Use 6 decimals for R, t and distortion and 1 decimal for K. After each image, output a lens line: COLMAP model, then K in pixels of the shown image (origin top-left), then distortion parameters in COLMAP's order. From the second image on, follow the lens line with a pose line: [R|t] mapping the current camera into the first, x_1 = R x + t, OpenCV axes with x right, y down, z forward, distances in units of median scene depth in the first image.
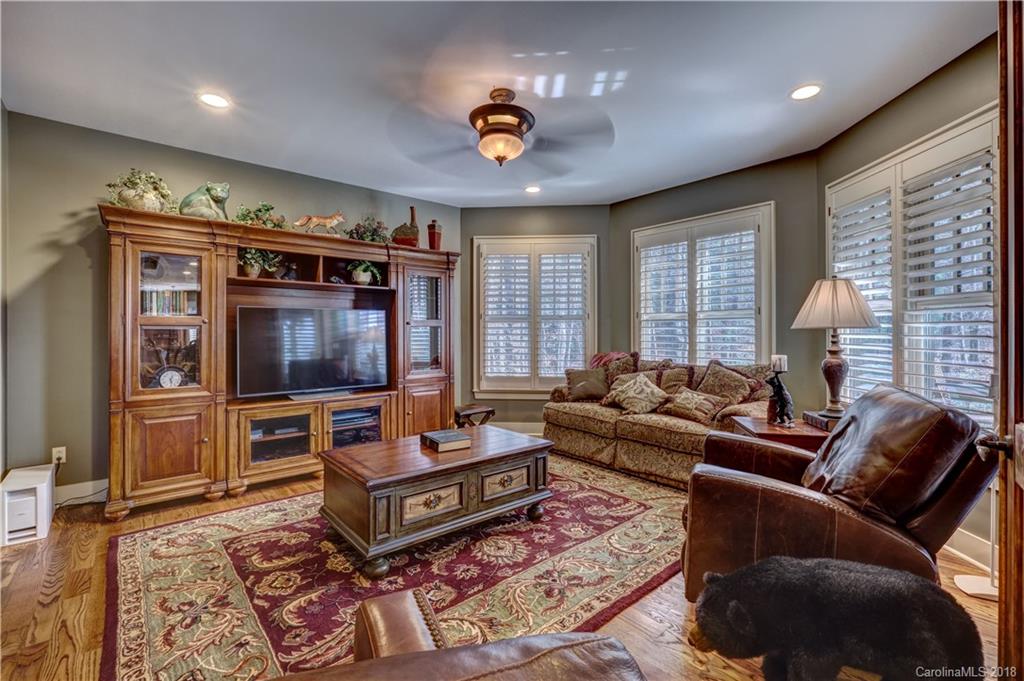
lens RADIAL K [[448.3, 0, 507.3], [0, 448.3, 335.5], [0, 0, 1]] dist [-0.002522, -0.000168]
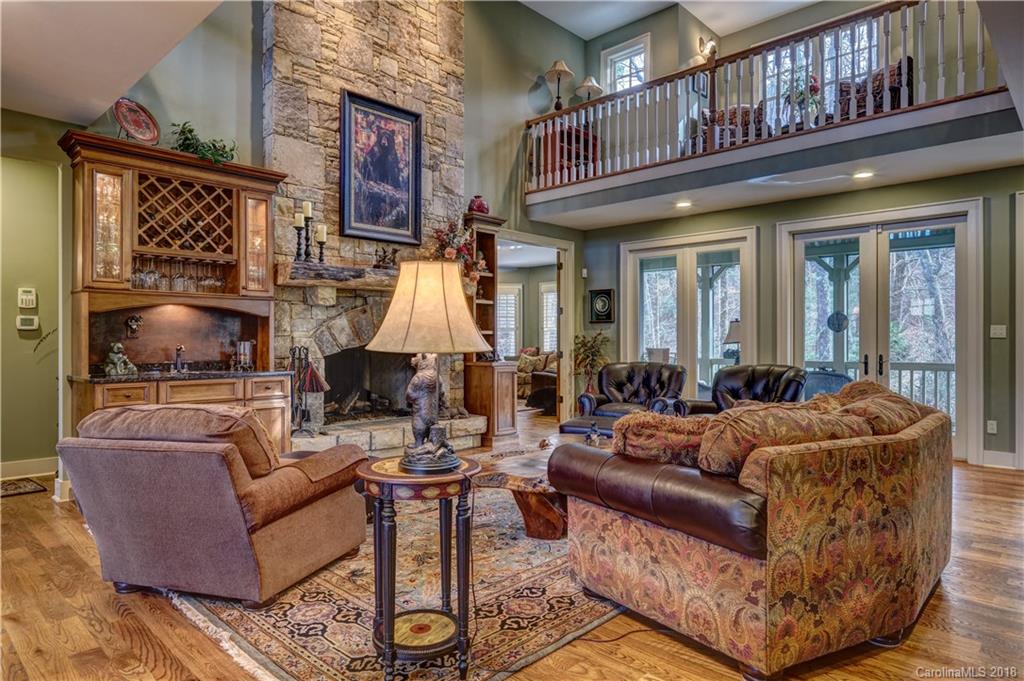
lens RADIAL K [[622.8, 0, 514.5], [0, 622.8, 342.4], [0, 0, 1]] dist [-0.001351, 0.000822]
pose [[0.992578, 0.003849, 0.121548, -0.233946], [-0.003878, 0.999992, -0.000001, 0.023440], [-0.121548, -0.000471, 0.992585, -2.542849]]
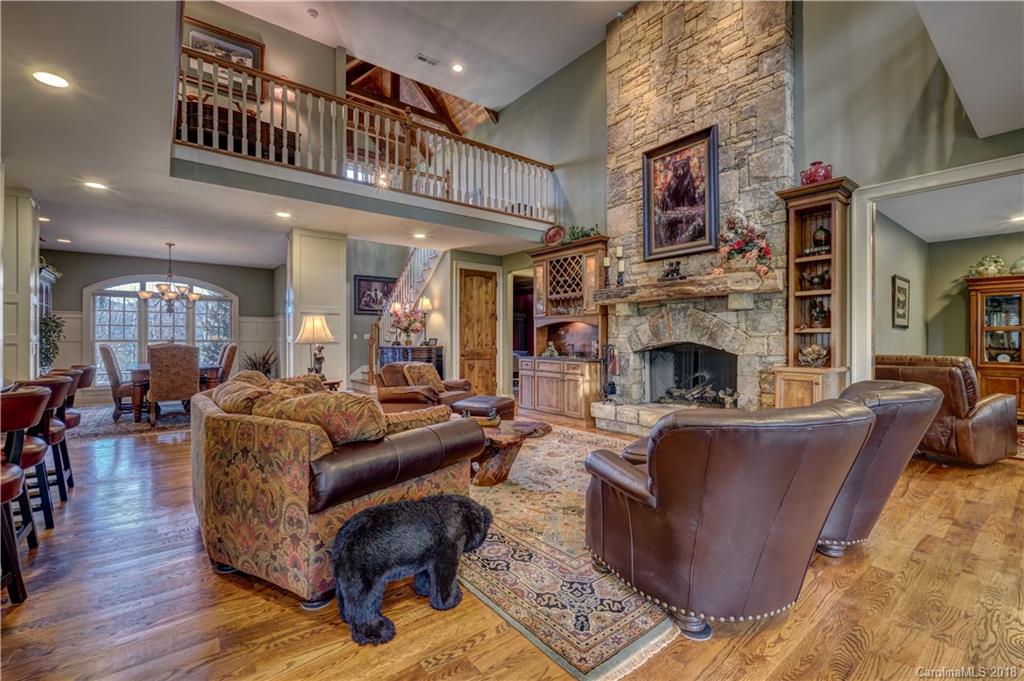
lens RADIAL K [[448.3, 0, 508.0], [0, 448.3, 339.9], [0, 0, 1]] dist [-0.002522, -0.000168]
pose [[-0.031660, 0.001946, -0.999497, 1.290039], [-0.001241, 0.999997, 0.001987, 0.015386], [0.999498, 0.001303, -0.031657, -1.123398]]
